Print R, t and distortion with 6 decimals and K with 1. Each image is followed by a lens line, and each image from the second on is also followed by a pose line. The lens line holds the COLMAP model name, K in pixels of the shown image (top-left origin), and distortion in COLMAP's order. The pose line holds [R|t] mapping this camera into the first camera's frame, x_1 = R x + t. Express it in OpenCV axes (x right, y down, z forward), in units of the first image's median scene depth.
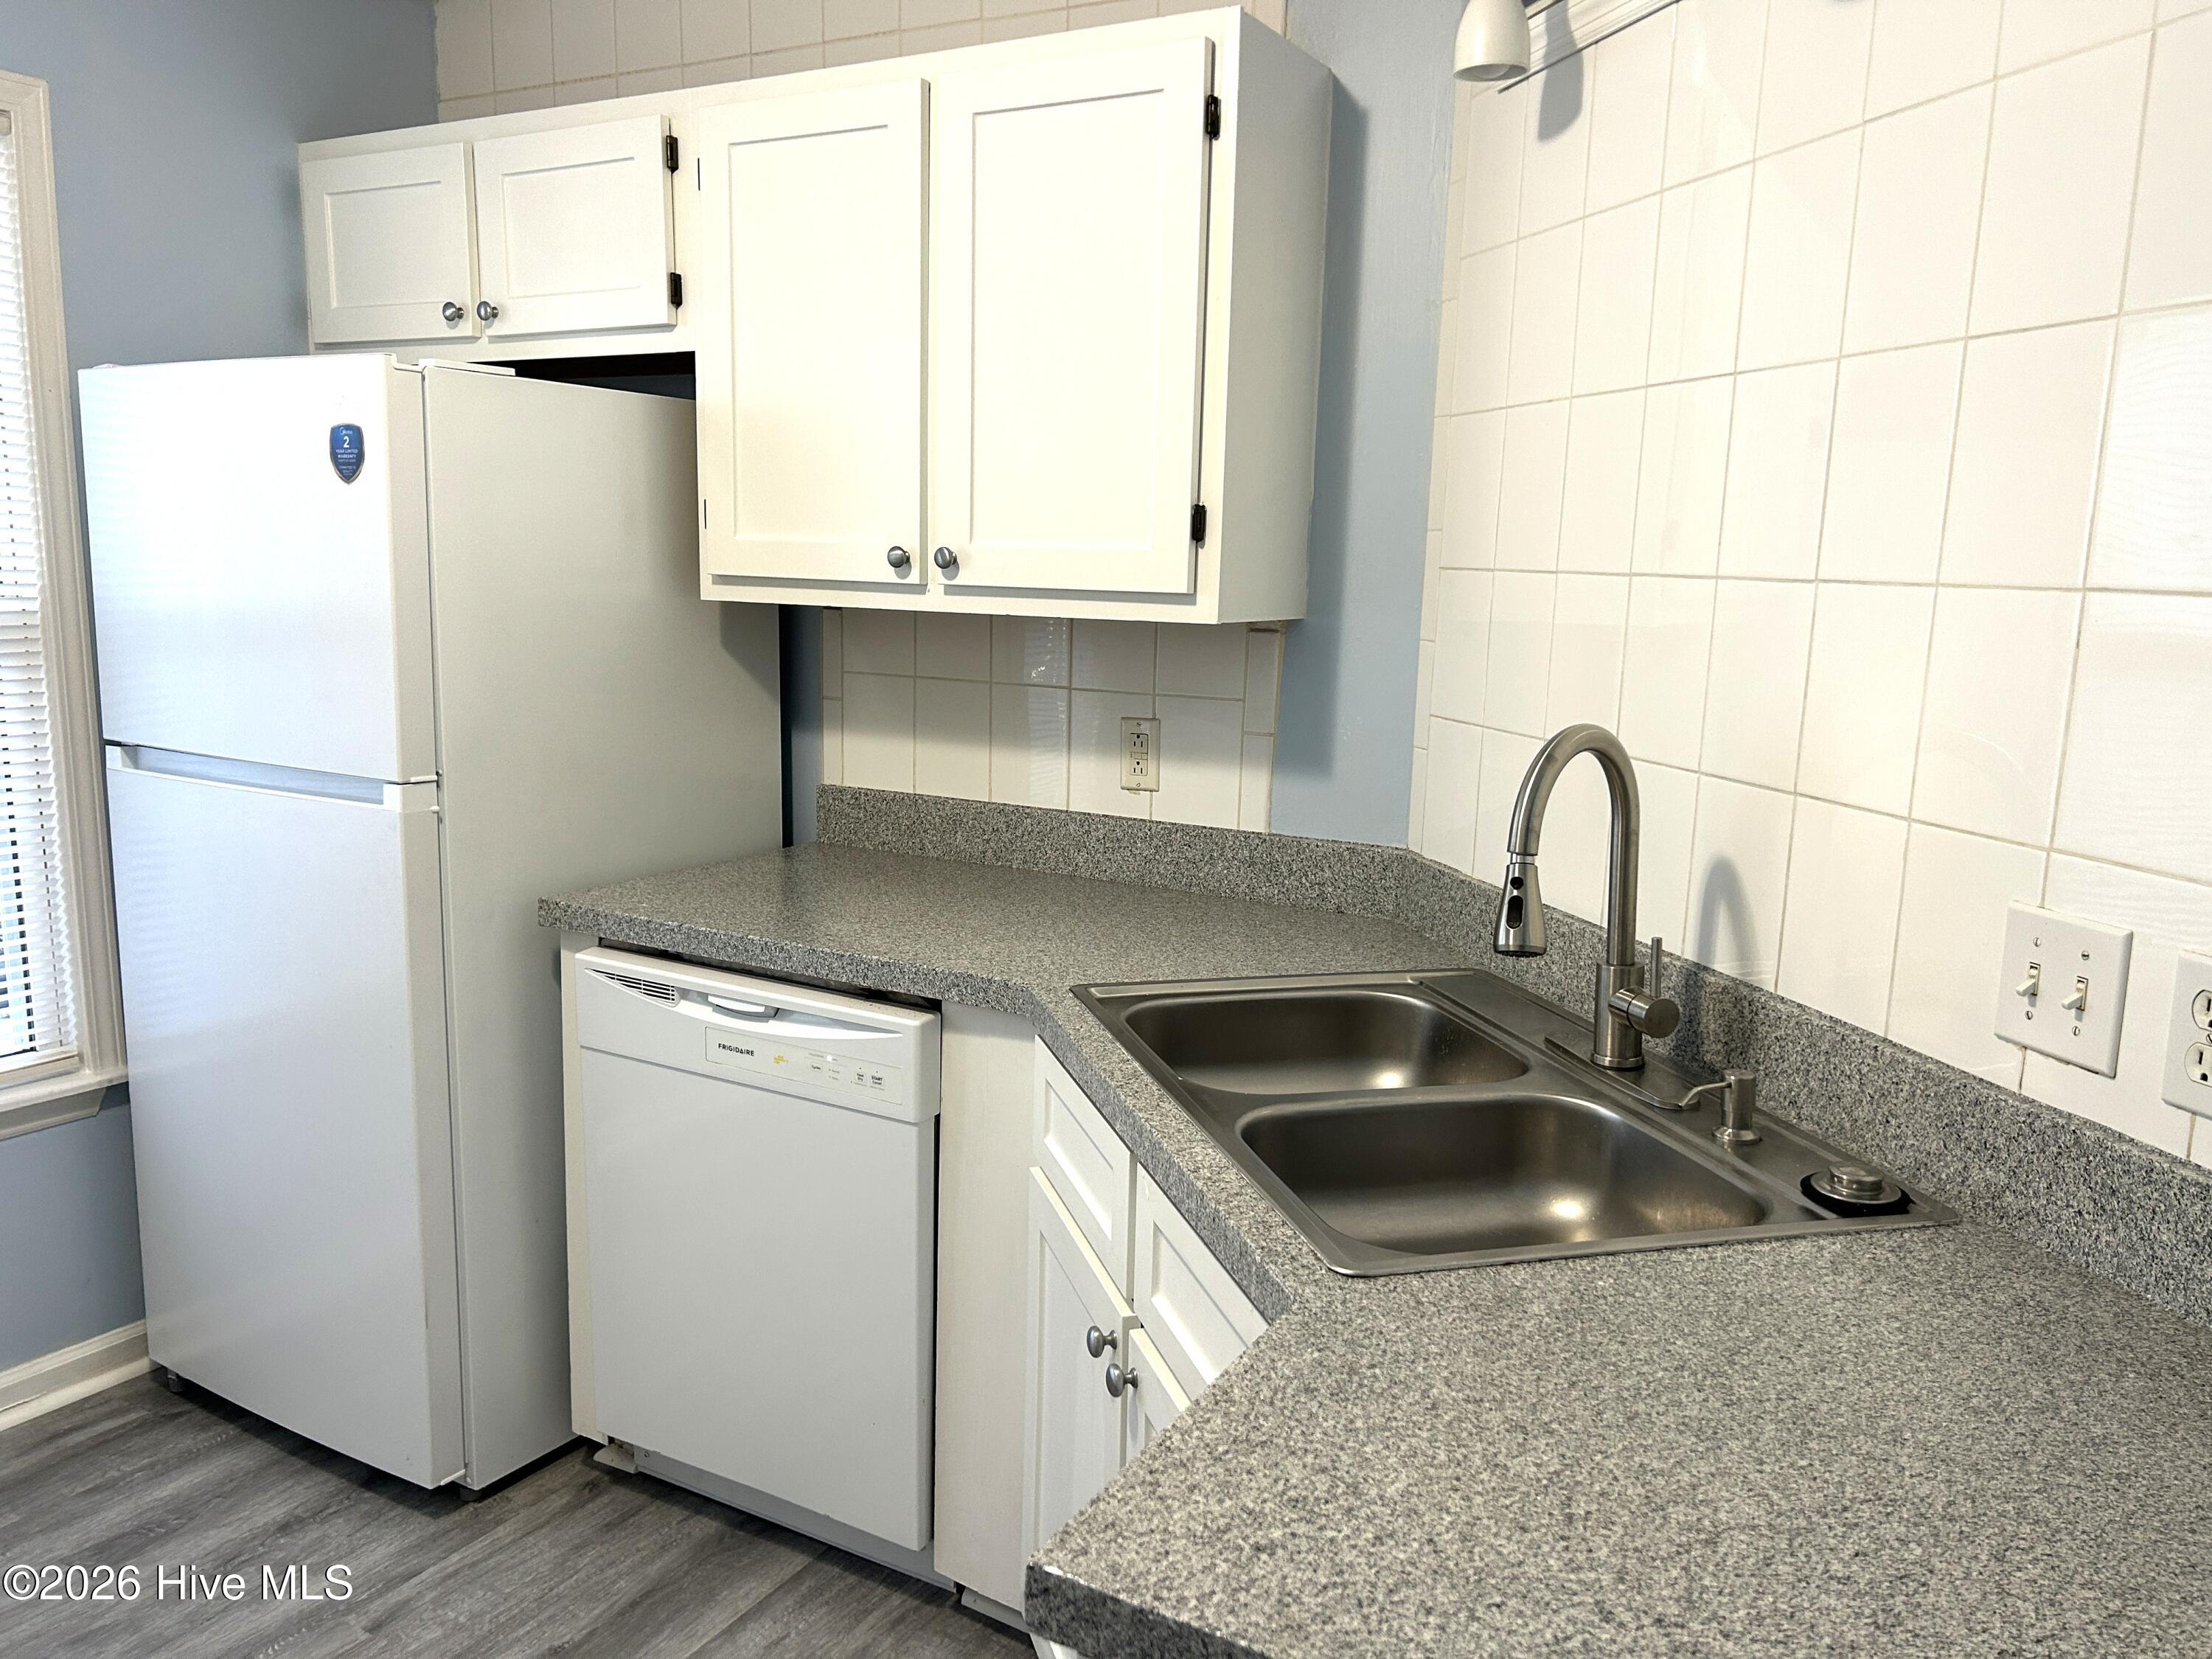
lens RADIAL K [[1658.7, 0, 1112.0], [0, 1658.7, 838.4], [0, 0, 1]] dist [0.052358, -0.058962]
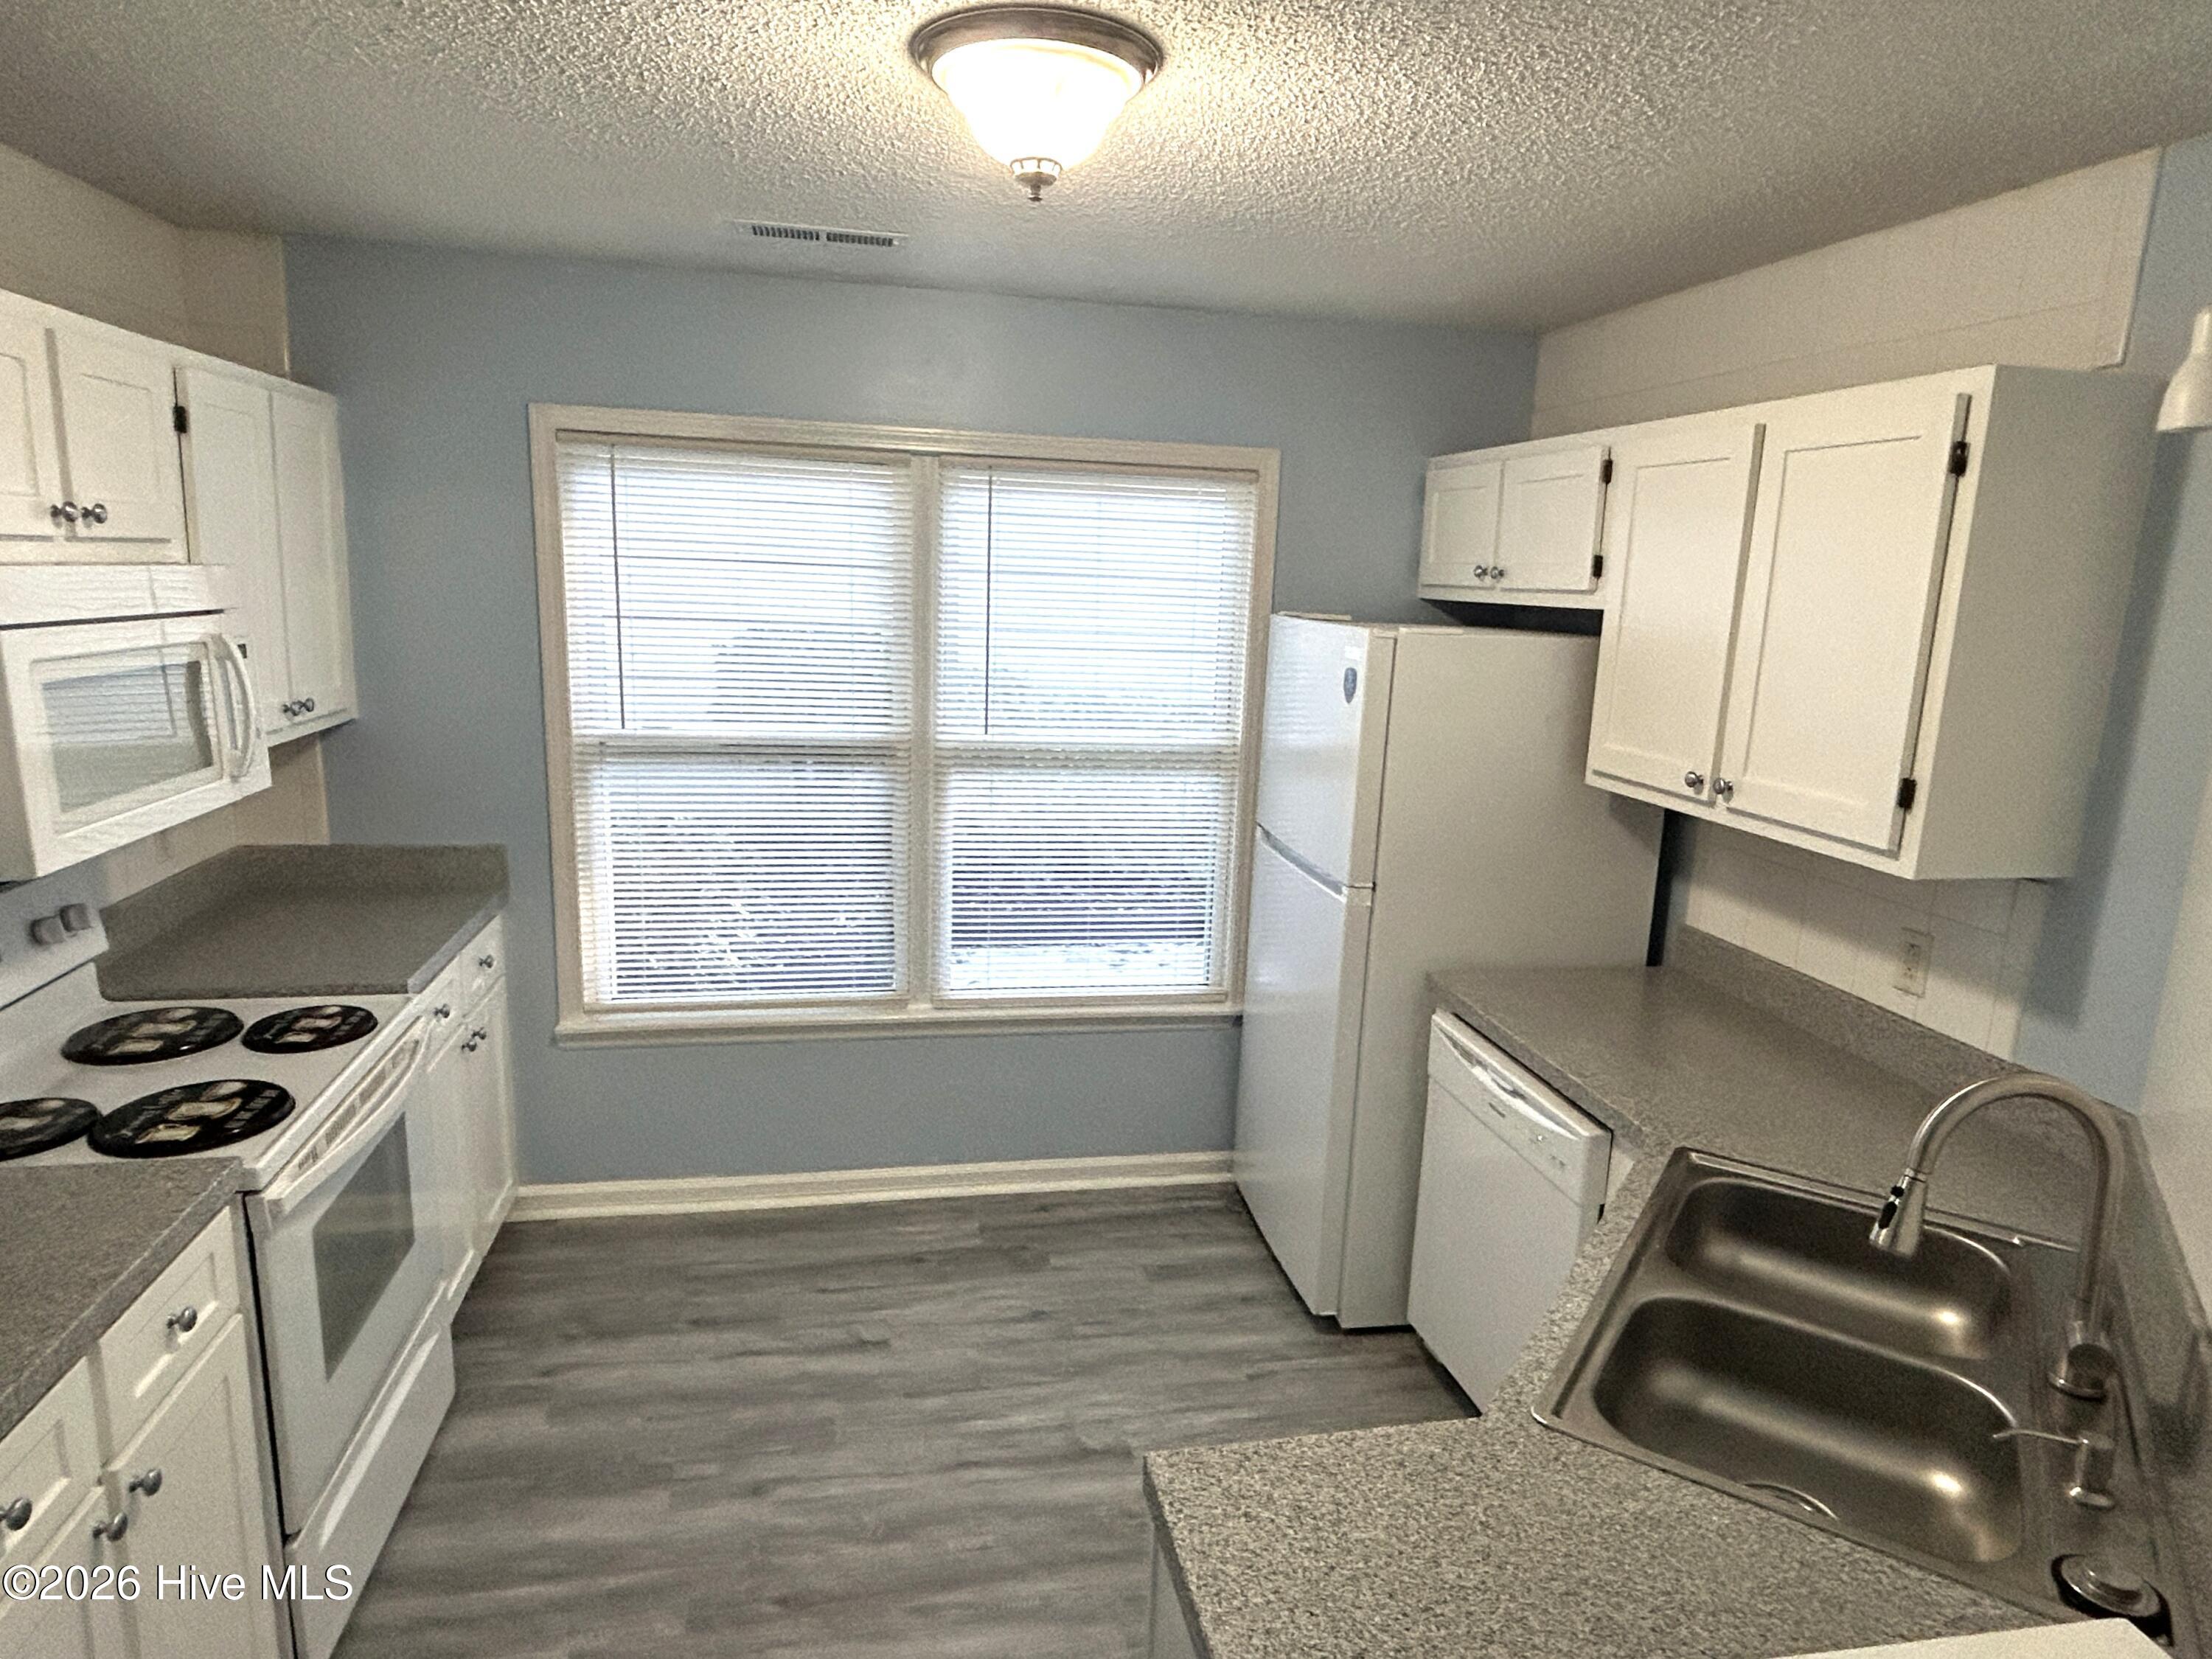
lens RADIAL K [[1301.0, 0, 1099.9], [0, 1301.0, 819.6], [0, 0, 1]] dist [-0.000300, -0.001067]
pose [[0.657096, 0.141166, -0.740471, 0.308299], [-0.146859, 0.987460, 0.057930, -0.121178], [0.739363, 0.070679, 0.669587, -0.027285]]
